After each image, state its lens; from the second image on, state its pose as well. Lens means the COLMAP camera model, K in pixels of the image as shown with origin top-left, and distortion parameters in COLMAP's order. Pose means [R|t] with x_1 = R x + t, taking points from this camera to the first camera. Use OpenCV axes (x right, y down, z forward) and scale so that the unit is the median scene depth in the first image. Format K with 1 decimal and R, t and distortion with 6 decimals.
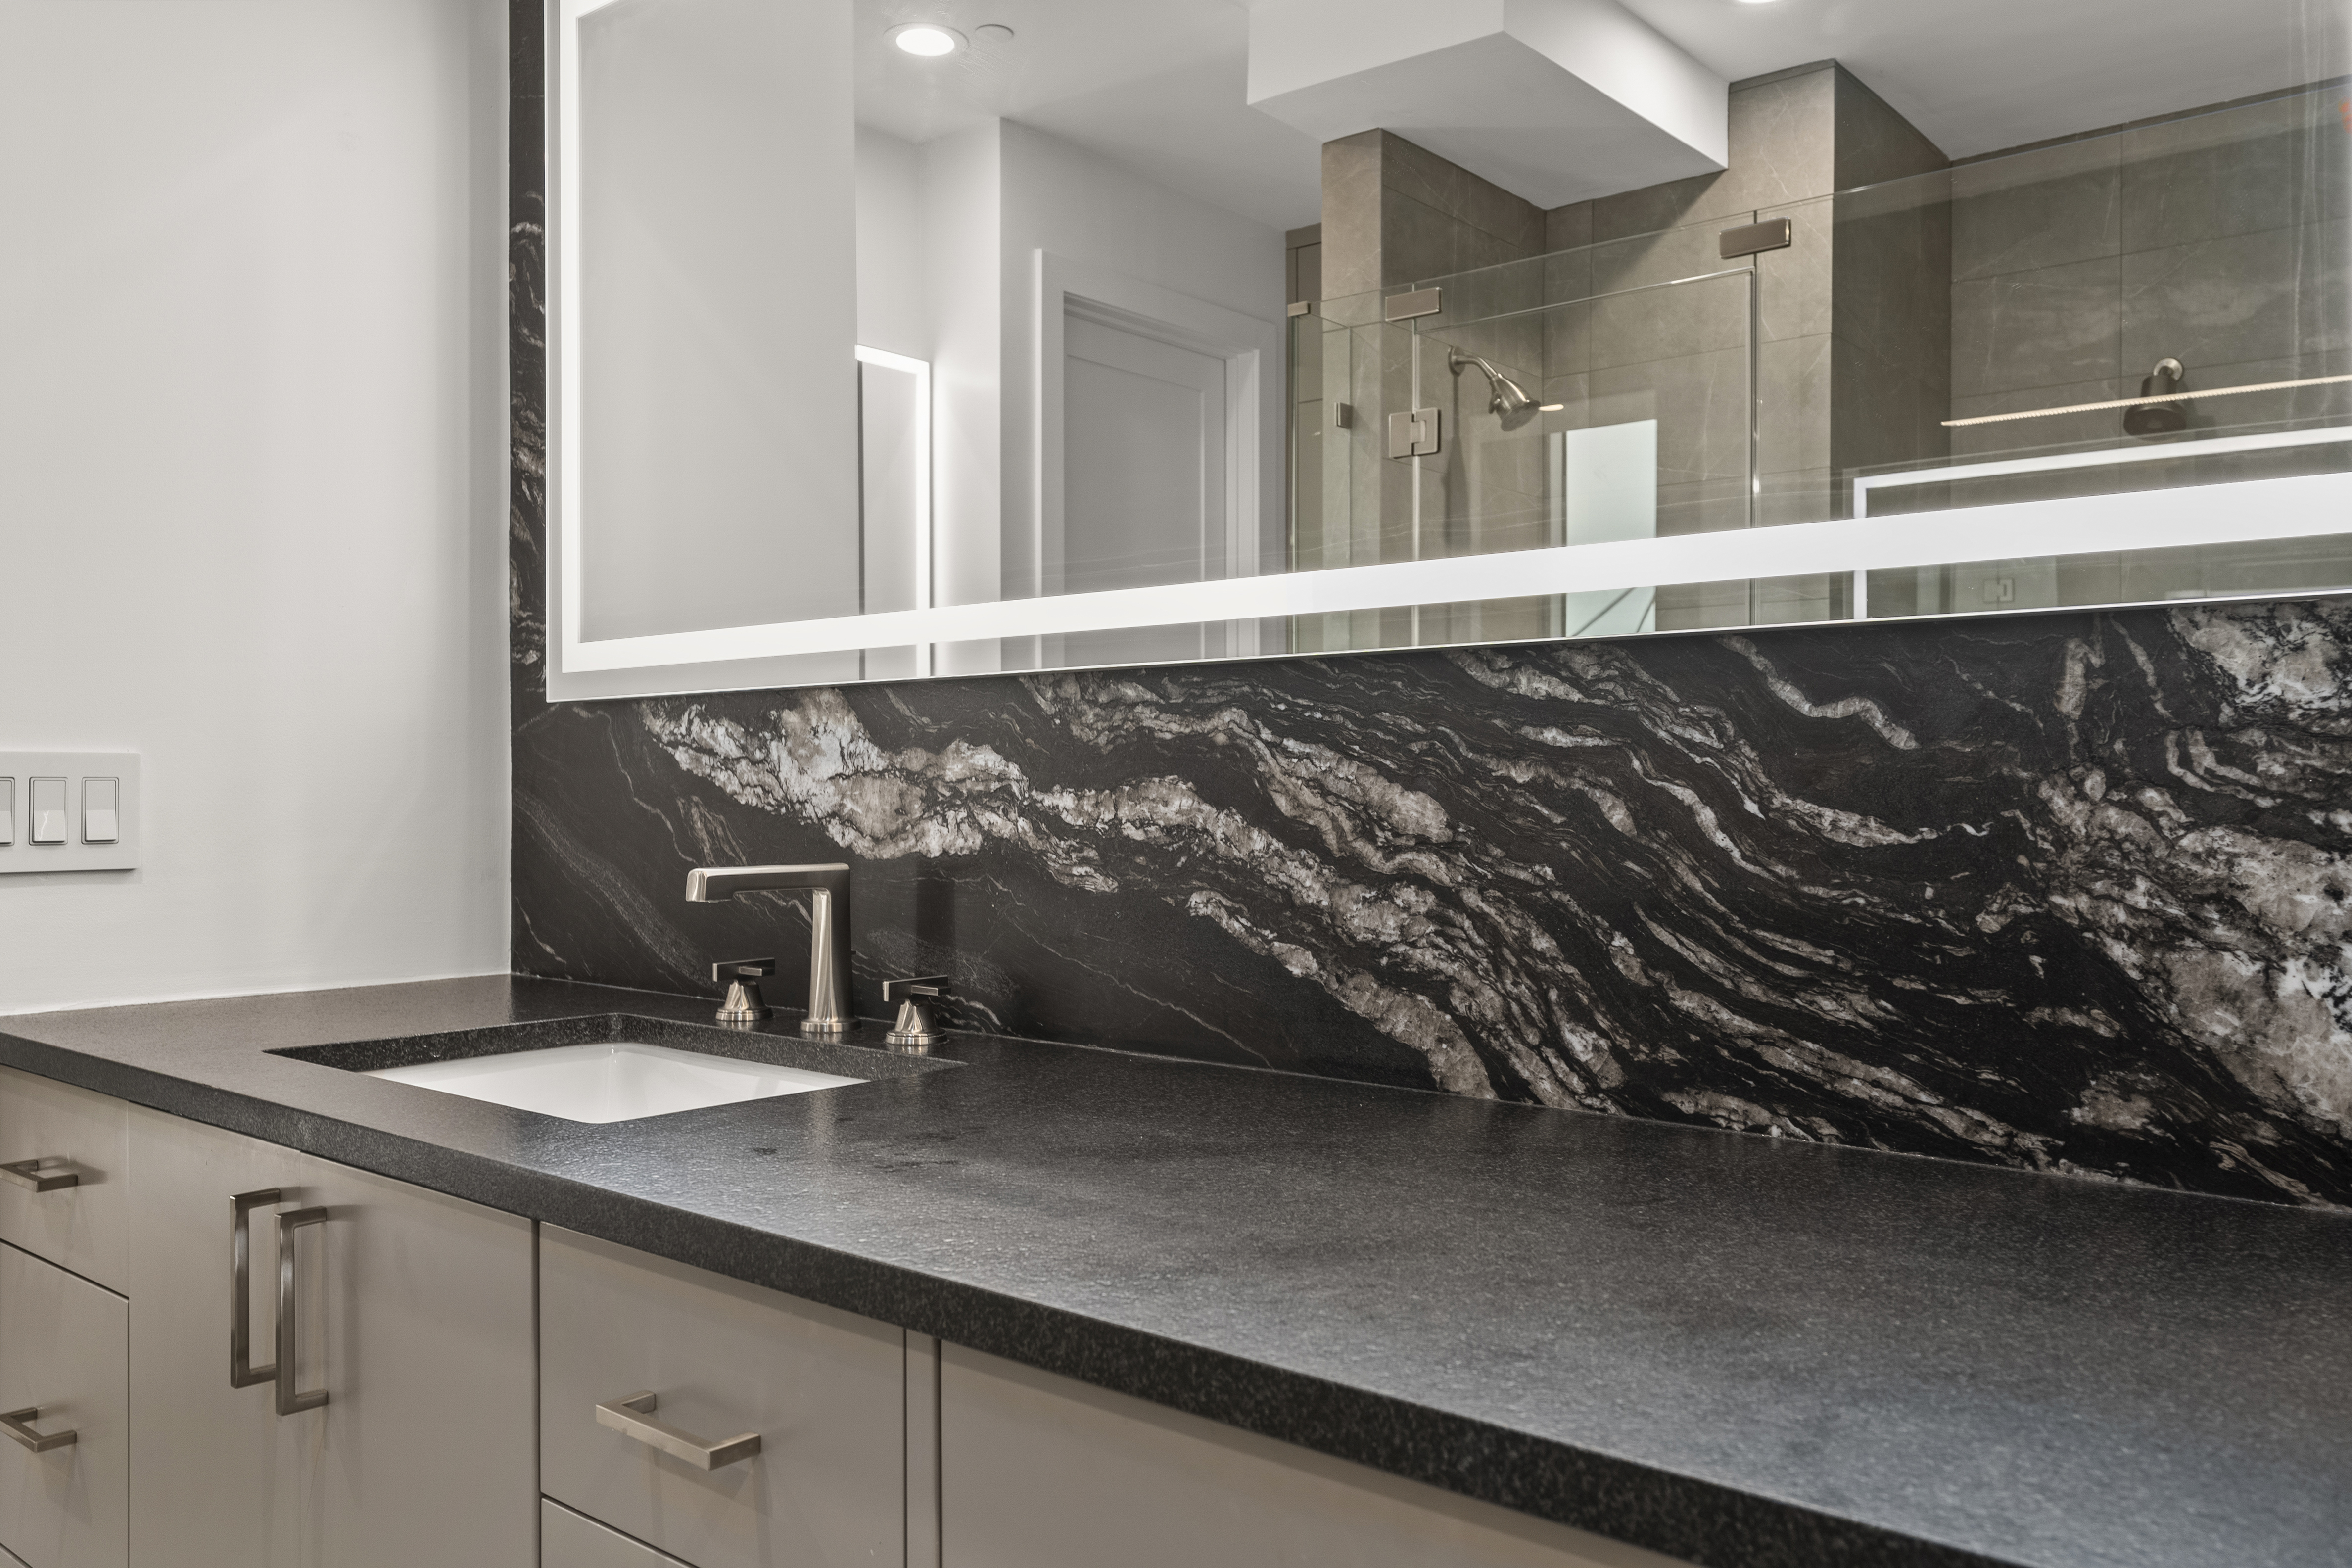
lens RADIAL K [[1820.5, 0, 1174.7], [0, 1820.5, 792.1], [0, 0, 1]] dist [0.002832, 0.000580]
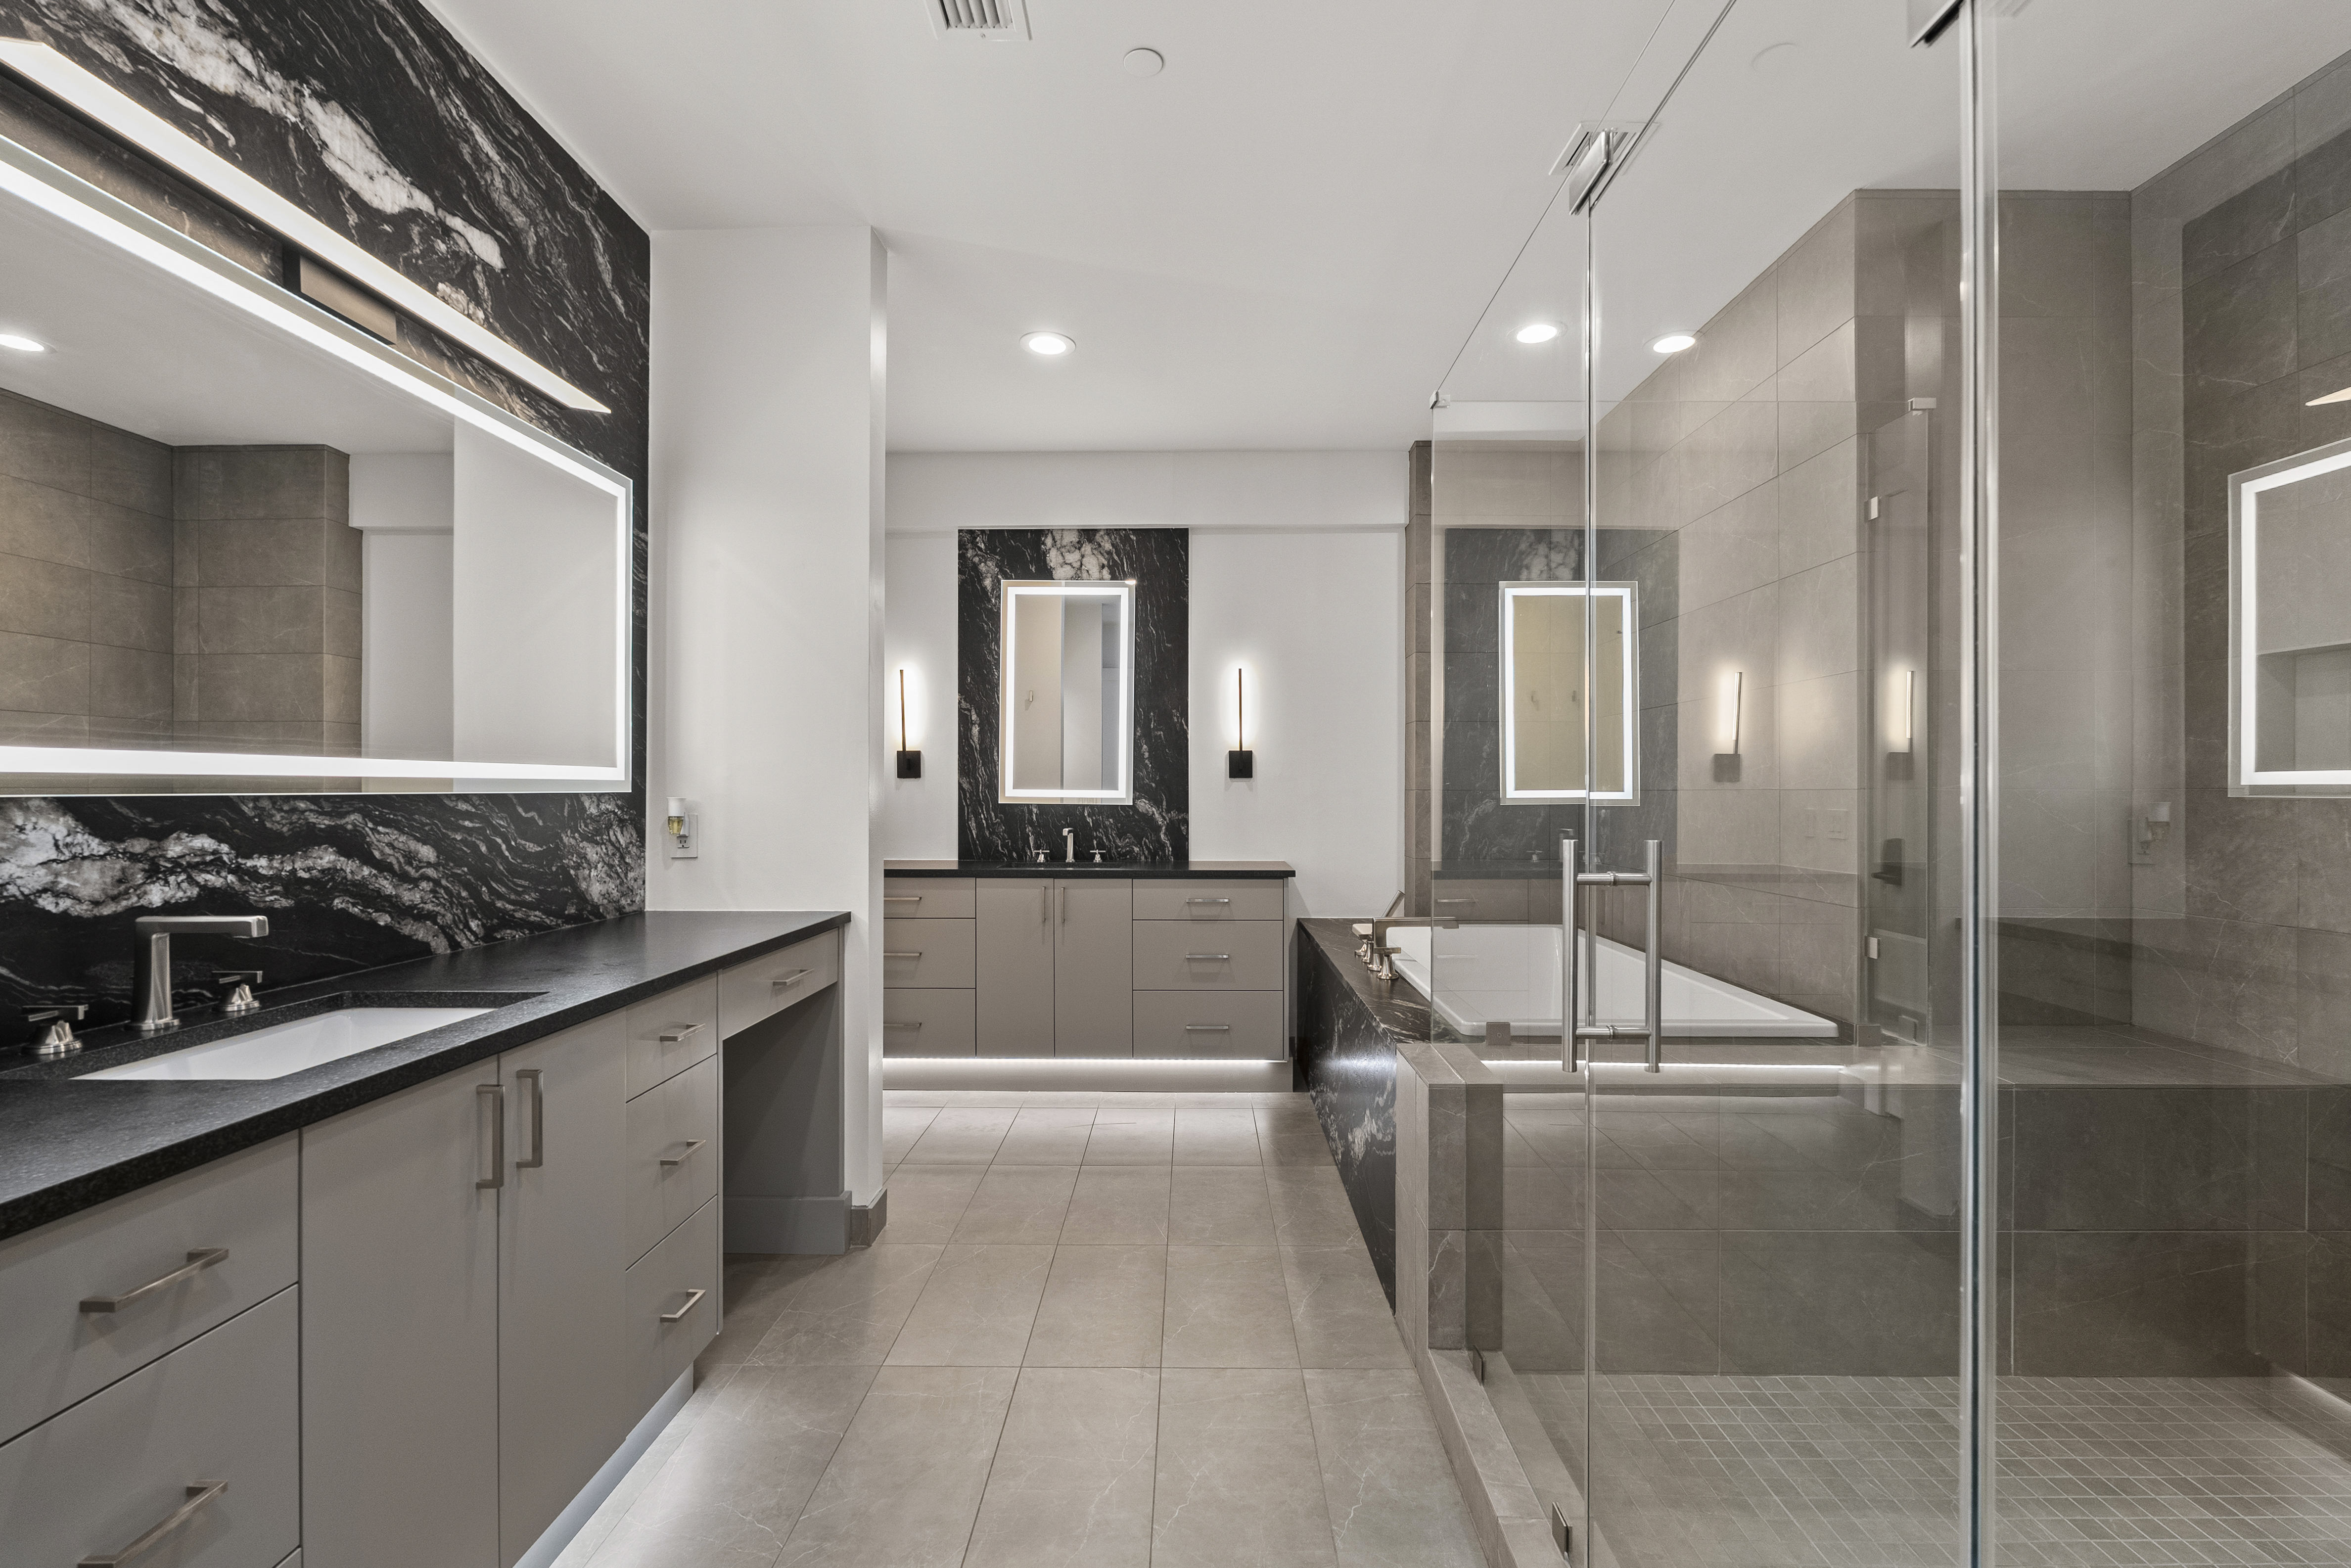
lens RADIAL K [[1039.4, 0, 1174.8], [0, 1039.4, 783.5], [0, 0, 1]] dist [-0.005298, -0.000559]
pose [[-0.634735, 0.002423, 0.772726, -1.553347], [-0.000956, 0.999992, -0.003921, -0.076784], [-0.772729, -0.003228, -0.634728, 1.001093]]
